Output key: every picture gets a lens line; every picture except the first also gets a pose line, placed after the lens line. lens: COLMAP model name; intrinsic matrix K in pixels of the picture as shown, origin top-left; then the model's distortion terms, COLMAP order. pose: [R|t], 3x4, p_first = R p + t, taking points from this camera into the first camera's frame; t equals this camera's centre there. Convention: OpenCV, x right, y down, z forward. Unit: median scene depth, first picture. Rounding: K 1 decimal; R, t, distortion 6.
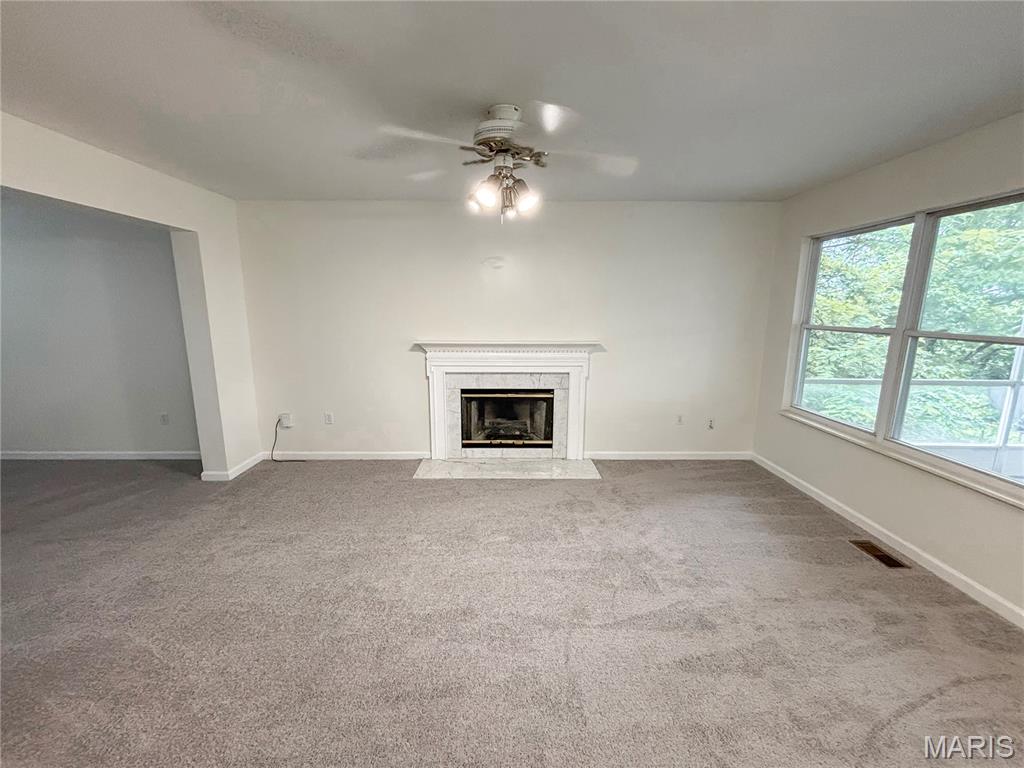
lens RADIAL K [[412.2, 0, 512.0], [0, 412.2, 384.0], [0, 0, 1]] dist [0.001230, 0.000128]
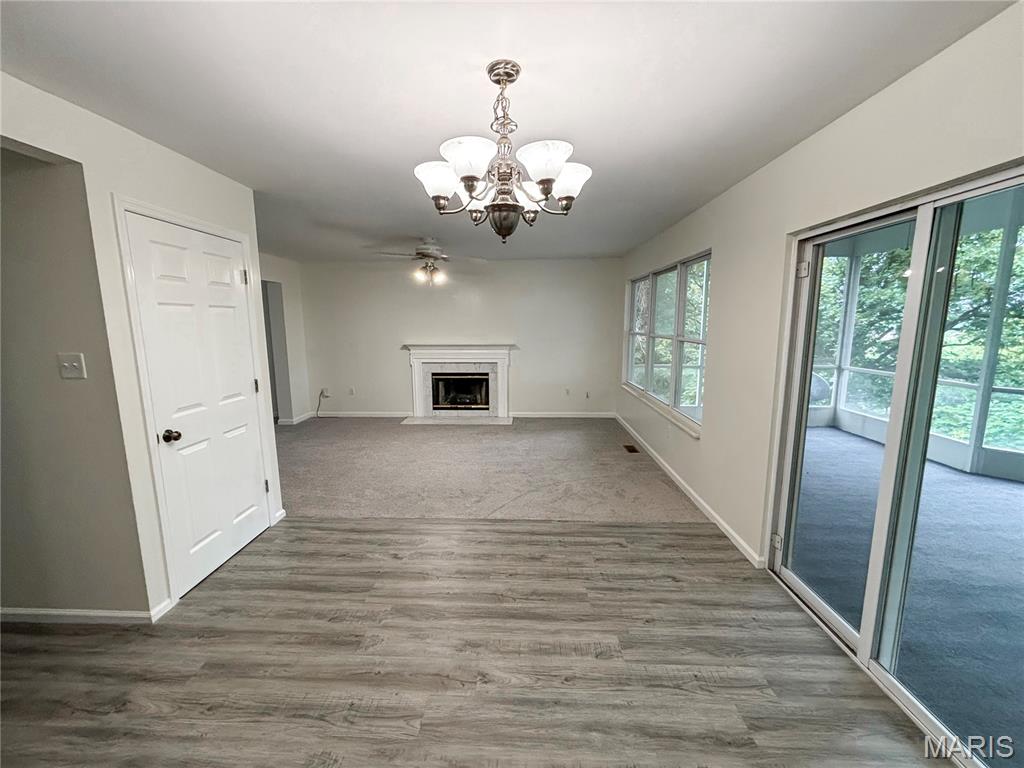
lens RADIAL K [[412.2, 0, 512.0], [0, 412.2, 384.0], [0, 0, 1]] dist [0.001230, 0.000128]
pose [[0.999062, -0.000200, -0.043312, 0.265311], [-0.001260, 0.999432, -0.033675, 0.111399], [0.043294, 0.033698, 0.998494, -0.612596]]
